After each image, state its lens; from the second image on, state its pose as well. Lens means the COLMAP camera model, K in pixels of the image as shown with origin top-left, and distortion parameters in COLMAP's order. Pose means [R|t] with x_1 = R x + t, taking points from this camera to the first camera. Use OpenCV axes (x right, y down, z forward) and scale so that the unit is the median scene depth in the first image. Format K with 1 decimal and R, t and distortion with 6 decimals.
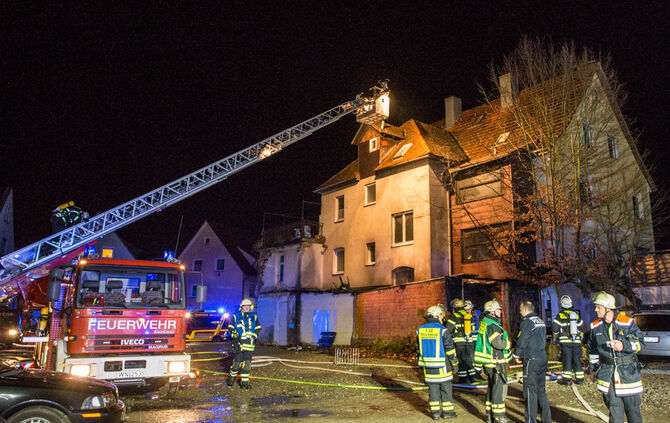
lens RADIAL K [[558.5, 0, 383.9], [0, 558.5, 211.2], [0, 0, 1]] dist [-0.110406, -0.000441]
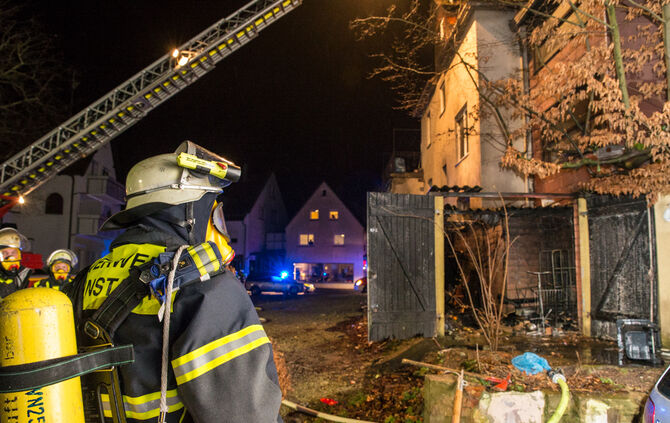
lens RADIAL K [[456.6, 0, 334.5], [0, 456.6, 228.9], [0, 0, 1]] dist [-0.093890, 0.101391]
pose [[0.750721, -0.058655, -0.658010, 0.256005], [0.131060, 0.989476, 0.061324, 0.085601], [0.647488, -0.132276, 0.750508, 0.479176]]
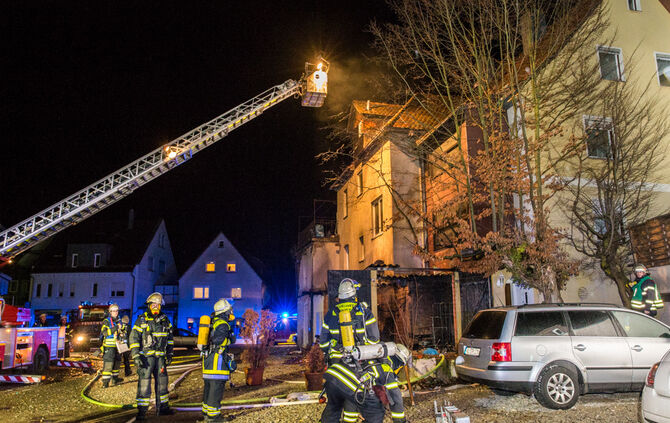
lens RADIAL K [[529.5, 0, 335.2], [0, 529.5, 232.9], [0, 0, 1]] dist [-0.048669, 0.001441]
pose [[0.890734, -0.091395, -0.445242, 0.333934], [0.104373, 0.994527, 0.004658, 0.043490], [0.442380, -0.050621, 0.895398, 0.216778]]
